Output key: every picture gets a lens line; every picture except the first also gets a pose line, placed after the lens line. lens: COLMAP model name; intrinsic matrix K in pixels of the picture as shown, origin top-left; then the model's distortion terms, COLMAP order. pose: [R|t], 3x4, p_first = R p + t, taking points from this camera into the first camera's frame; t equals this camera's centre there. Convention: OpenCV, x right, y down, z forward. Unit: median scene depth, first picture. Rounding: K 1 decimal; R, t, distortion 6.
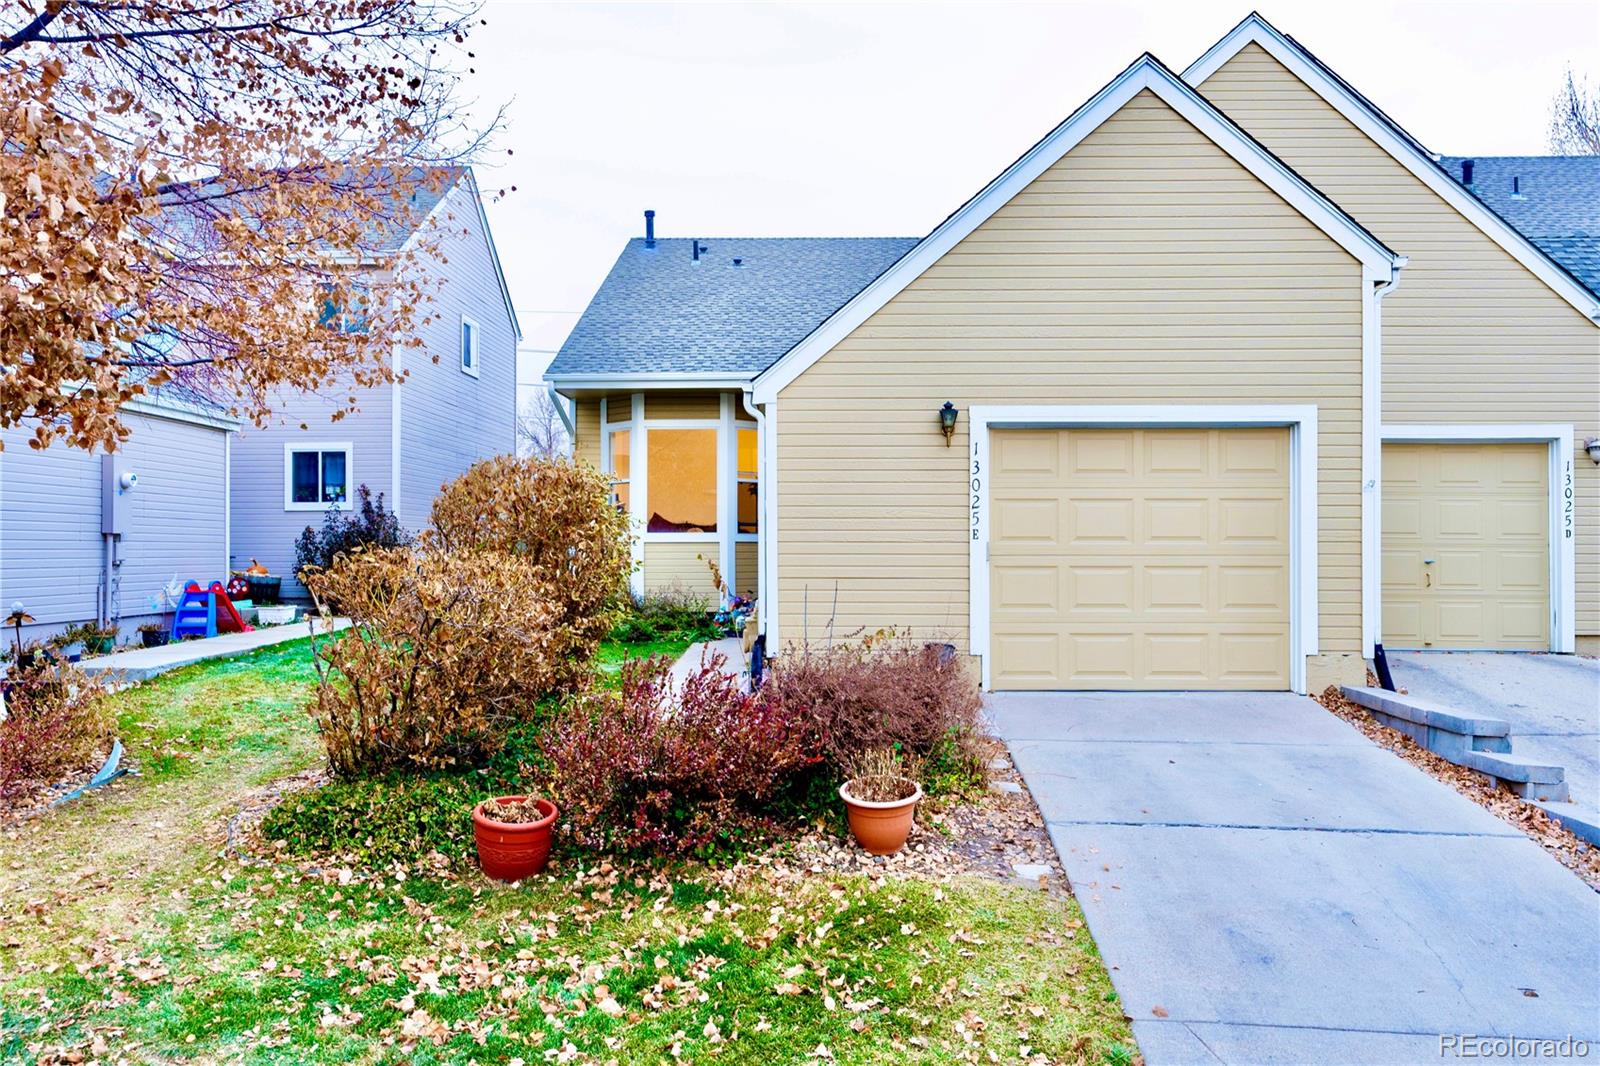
lens RADIAL K [[1196.3, 0, 795.1], [0, 1196.3, 541.0], [0, 0, 1]] dist [-0.002215, -0.006064]
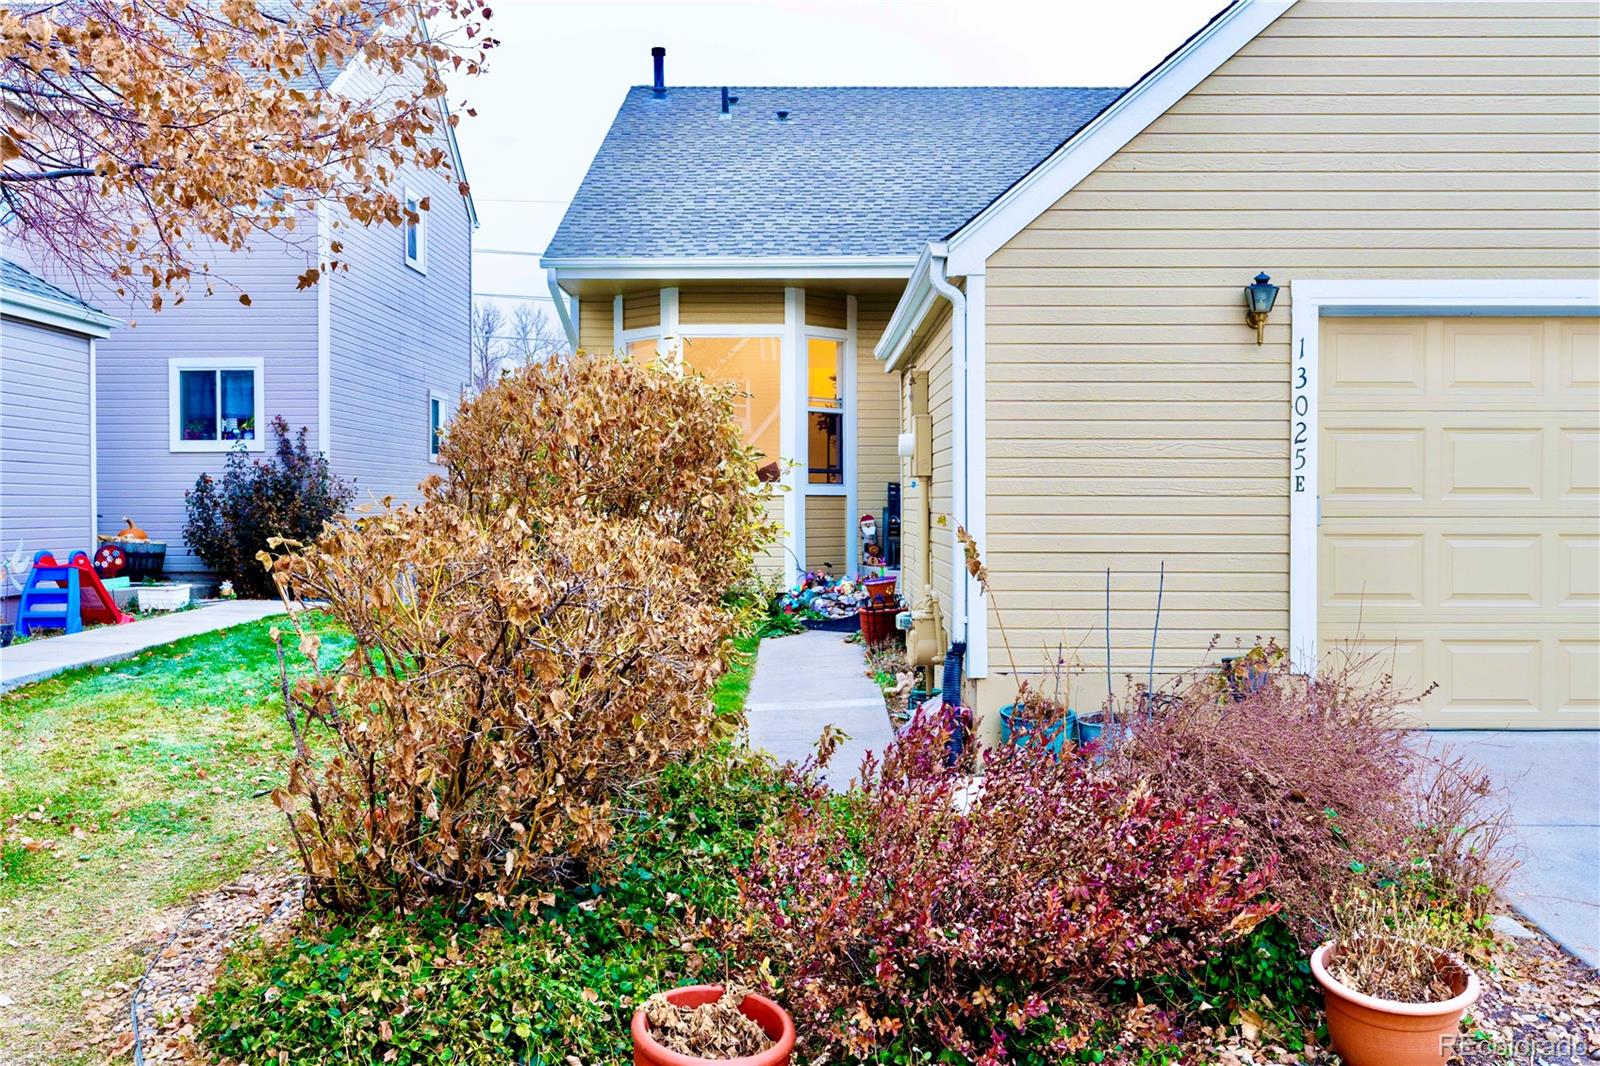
lens RADIAL K [[1470.8, 0, 802.5], [0, 1470.8, 523.4], [0, 0, 1]] dist [-0.000963, 0.000000]
pose [[0.999910, 0.000598, 0.013416, -0.113325], [-0.000864, 0.999803, 0.019835, 0.000157], [-0.013402, -0.019845, 0.999713, 0.209908]]
